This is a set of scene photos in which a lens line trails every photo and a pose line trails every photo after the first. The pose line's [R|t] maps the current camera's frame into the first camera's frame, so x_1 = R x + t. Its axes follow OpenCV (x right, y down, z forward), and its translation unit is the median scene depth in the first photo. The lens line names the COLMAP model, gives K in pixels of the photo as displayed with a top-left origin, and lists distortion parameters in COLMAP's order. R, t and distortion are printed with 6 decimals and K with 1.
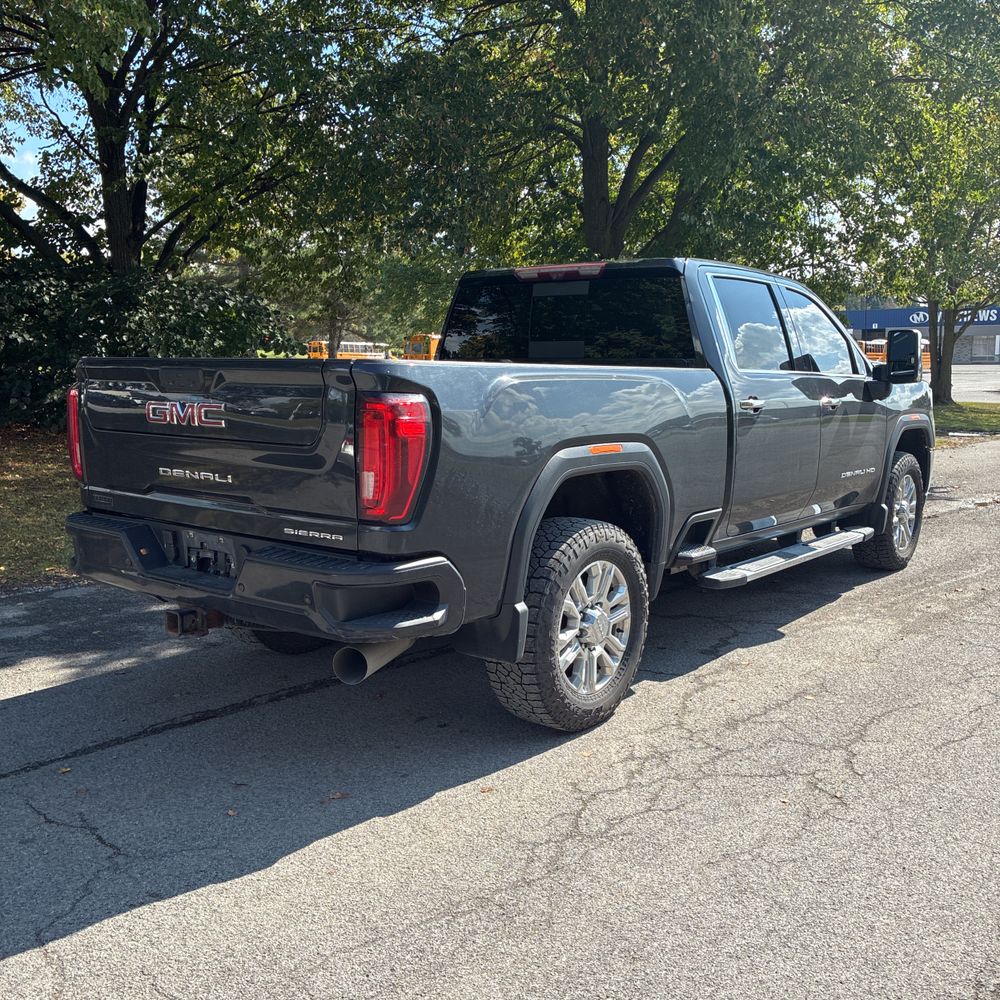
lens RADIAL K [[1052.6, 0, 500.0], [0, 1052.6, 500.0], [0, 0, 1]] dist [0.003816, 0.010739]
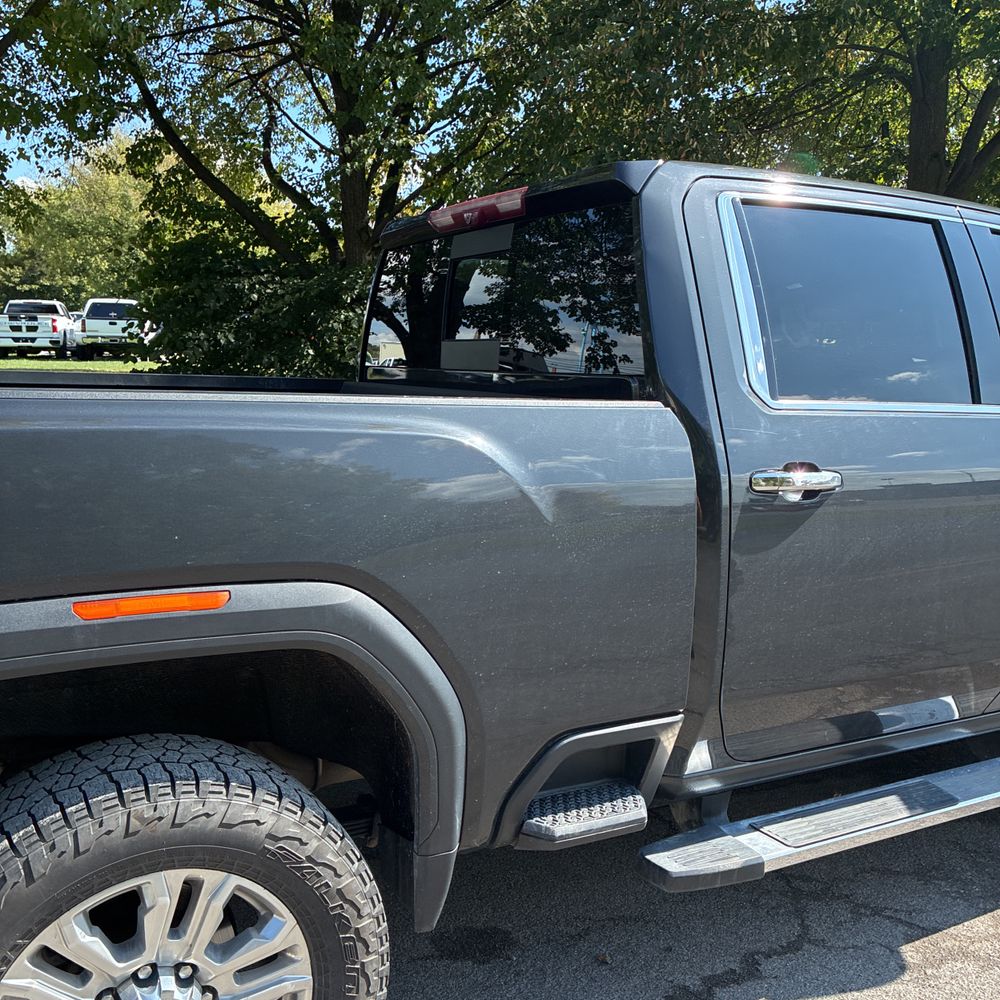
lens RADIAL K [[1032.3, 0, 503.0], [0, 1032.3, 500.5], [0, 0, 1]] dist [0.005931, 0.005318]
pose [[0.922388, 0.060511, -0.381495, 0.299172], [-0.061084, 0.998076, 0.010619, -0.082076], [0.381404, 0.013508, 0.924310, 0.561220]]
